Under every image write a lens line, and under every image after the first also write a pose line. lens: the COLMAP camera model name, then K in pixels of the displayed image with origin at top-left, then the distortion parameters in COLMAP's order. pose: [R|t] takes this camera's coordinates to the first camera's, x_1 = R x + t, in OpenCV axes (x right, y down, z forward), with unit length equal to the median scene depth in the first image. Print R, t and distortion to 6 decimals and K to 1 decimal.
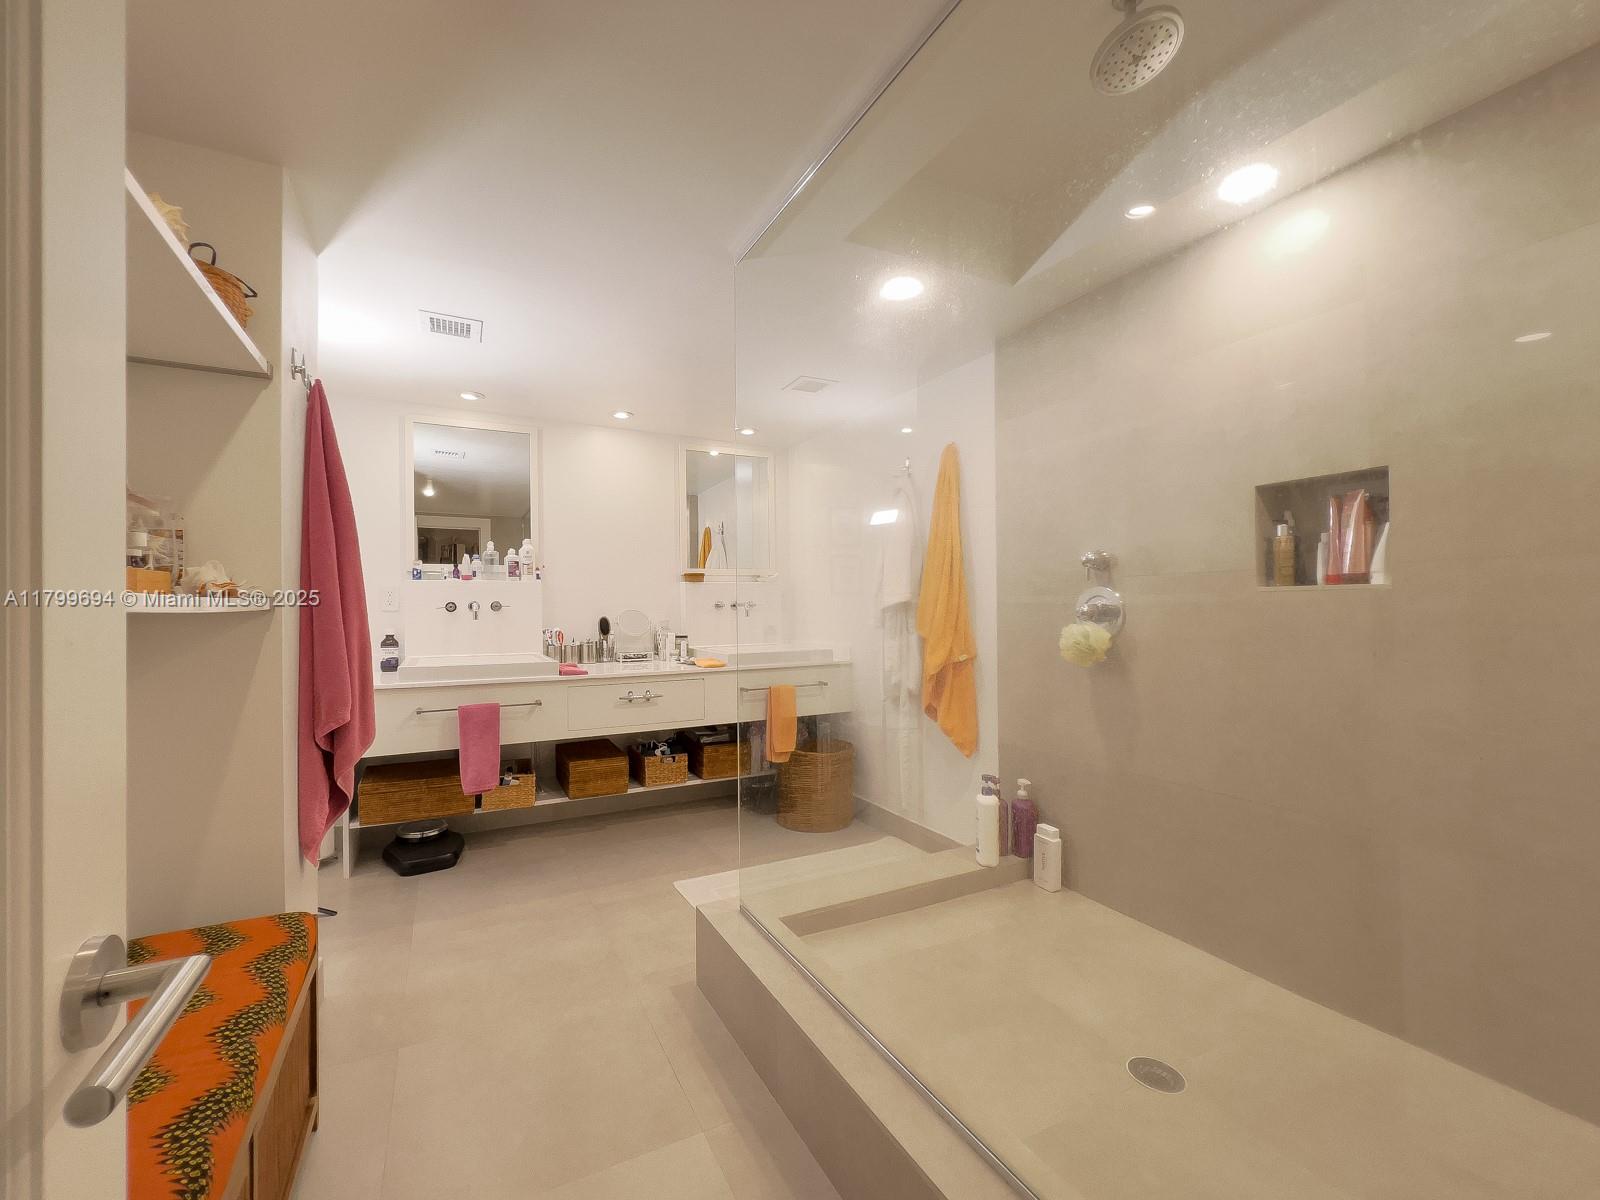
lens RADIAL K [[652.9, 0, 799.4], [0, 652.9, 609.4], [0, 0, 1]] dist [-0.000101, 0.000062]
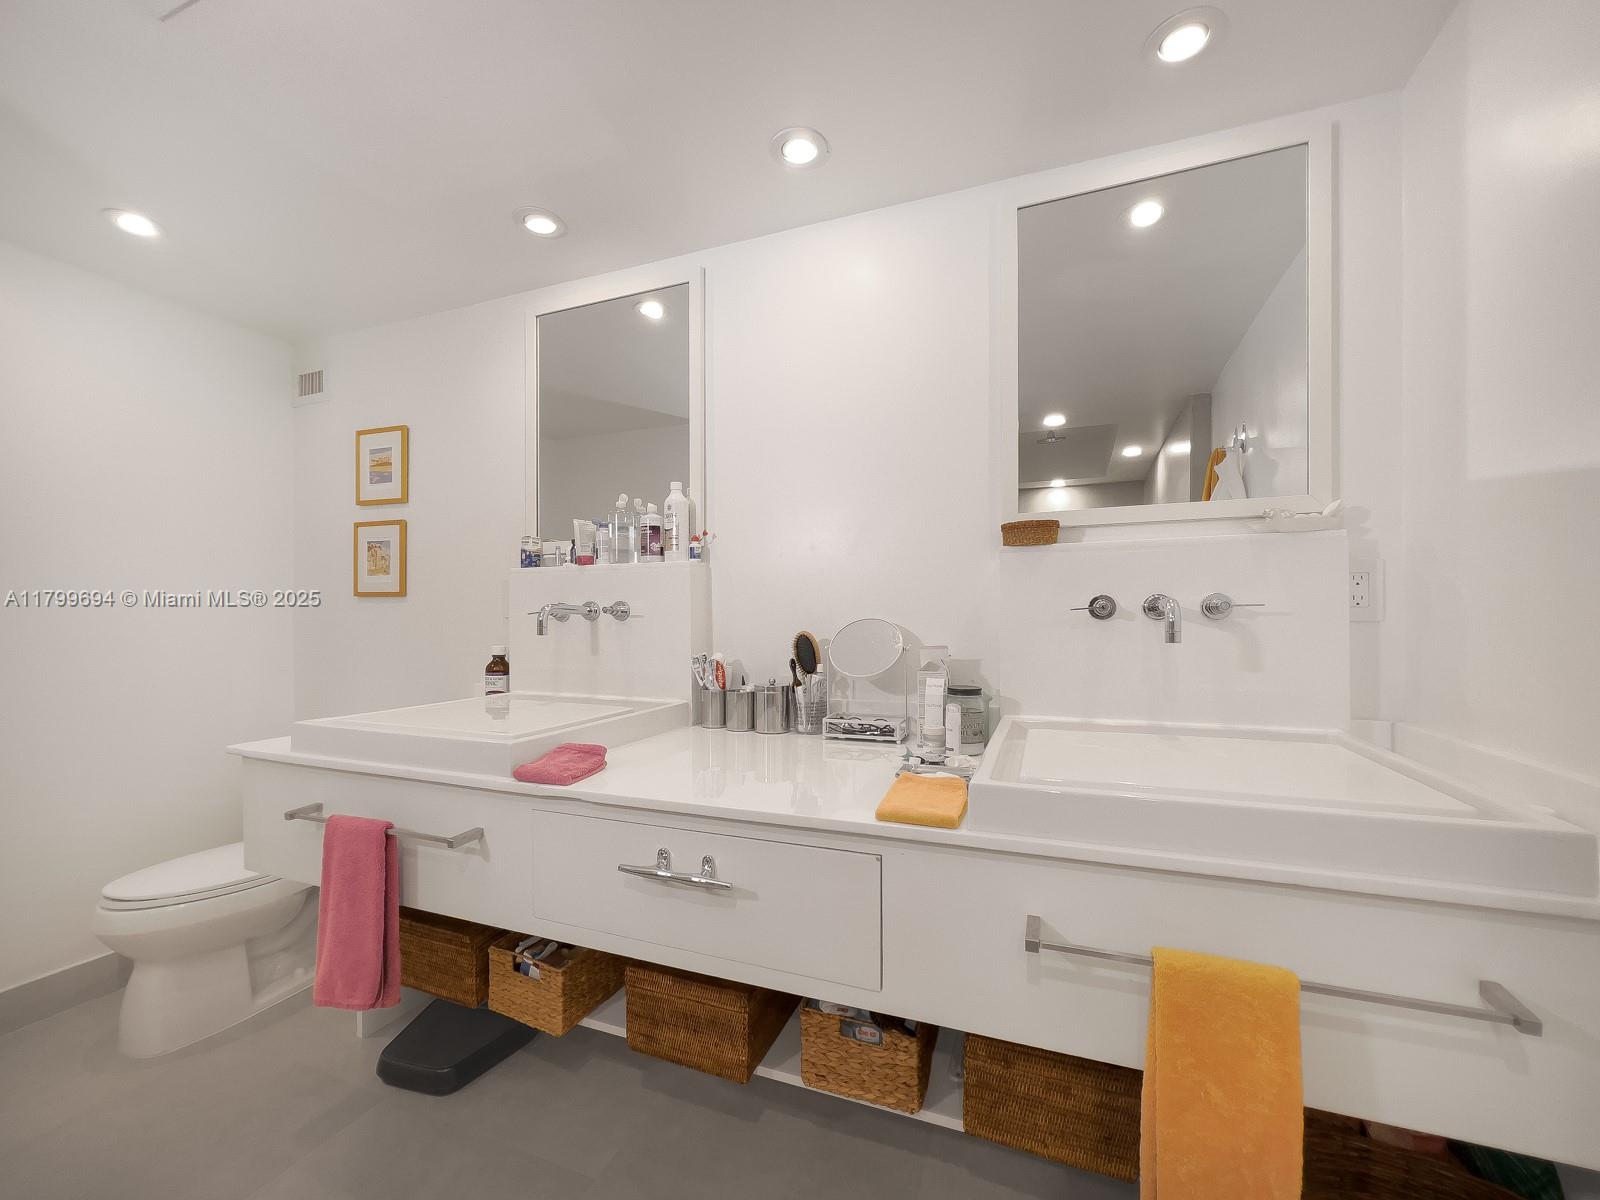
lens RADIAL K [[652.9, 0, 786.0], [0, 652.9, 635.8], [0, 0, 1]] dist [-0.000101, 0.000062]
pose [[0.652255, 0.020769, -0.757715, 0.039900], [0.001039, 0.999599, 0.028293, 0.001315], [0.757999, -0.019242, 0.651972, 0.732838]]
